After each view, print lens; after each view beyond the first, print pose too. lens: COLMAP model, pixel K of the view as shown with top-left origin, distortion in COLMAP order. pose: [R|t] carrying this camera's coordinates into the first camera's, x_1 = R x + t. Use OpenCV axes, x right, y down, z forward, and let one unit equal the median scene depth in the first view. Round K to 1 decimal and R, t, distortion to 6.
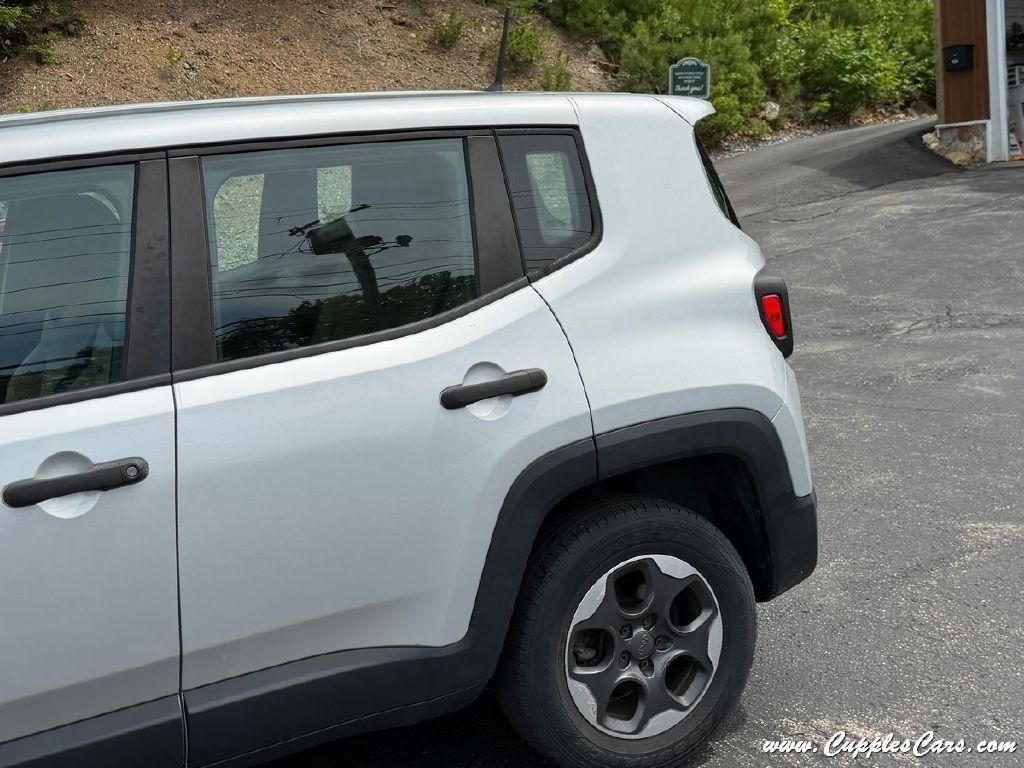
lens RADIAL K [[1367.1, 0, 497.3], [0, 1367.1, 384.6], [0, 0, 1]] dist [0.218817, -0.553996]
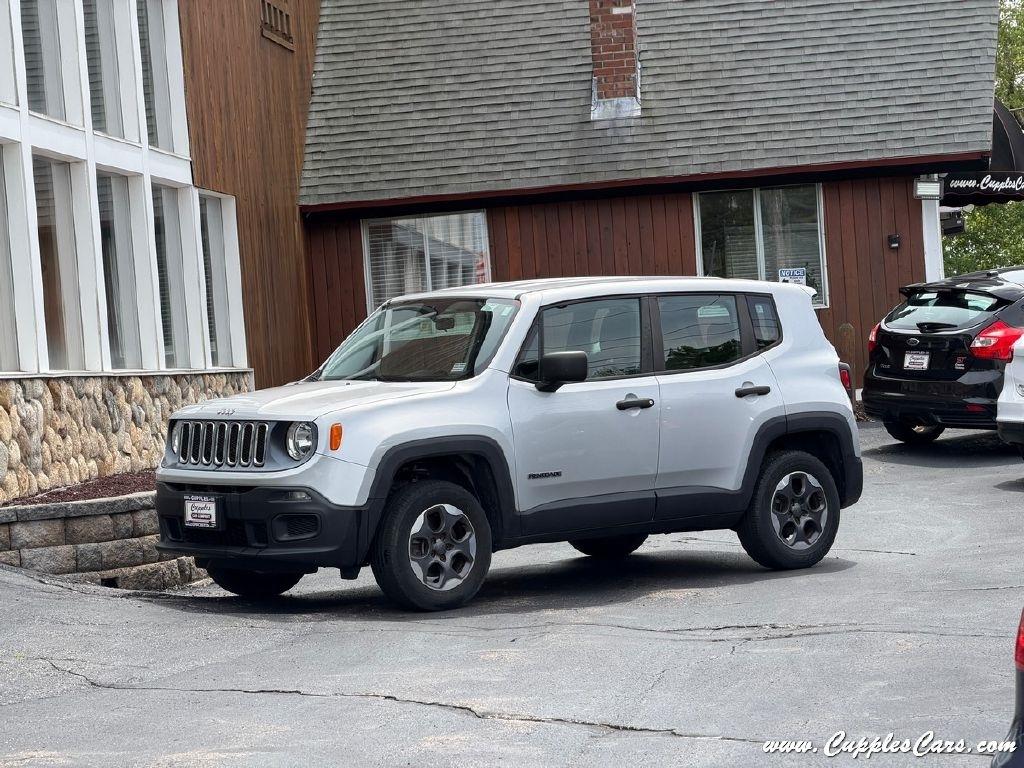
lens RADIAL K [[3029.3, 0, 512.0], [0, 3029.3, 384.0], [0, 0, 1]] dist [0.562943, -12.532735]
pose [[0.976040, 0.046513, 0.212562, -1.529864], [-0.007963, 0.983867, -0.178725, 0.935303], [-0.217446, 0.172750, 0.960664, -4.047827]]
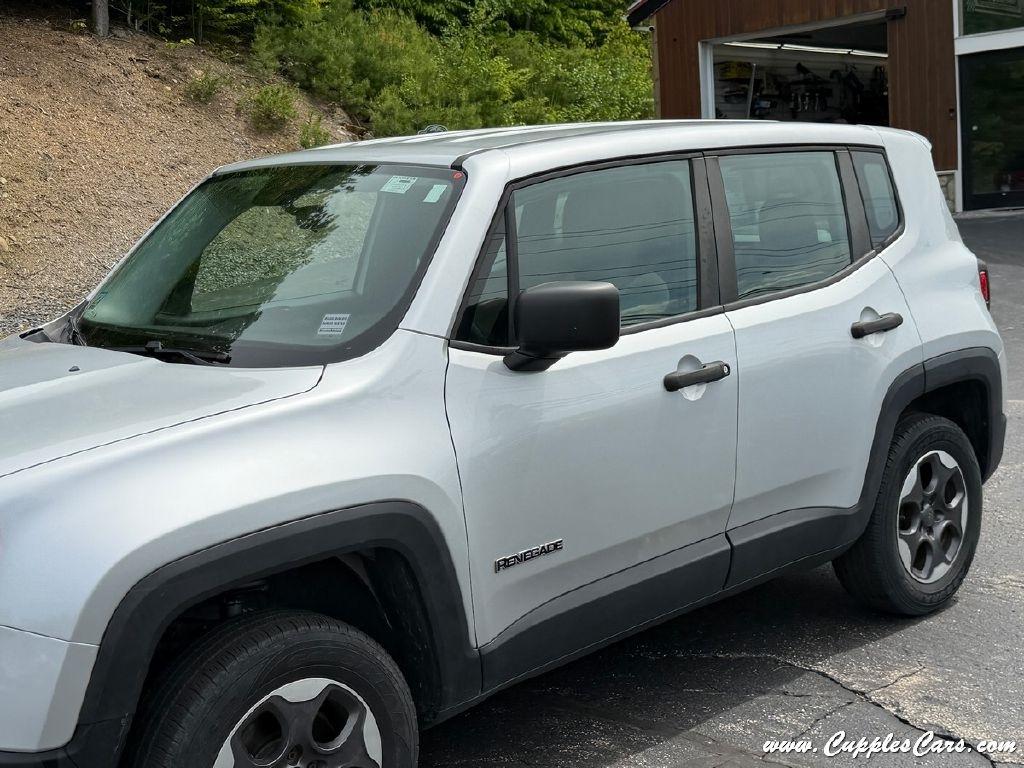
lens RADIAL K [[1367.1, 0, 497.3], [0, 1367.1, 384.6], [0, 0, 1]] dist [0.218817, -0.553996]
pose [[0.962188, -0.007179, 0.272292, -0.717391], [0.020387, 0.998747, -0.045709, 0.113003], [-0.271623, 0.049532, 0.961128, -0.252486]]
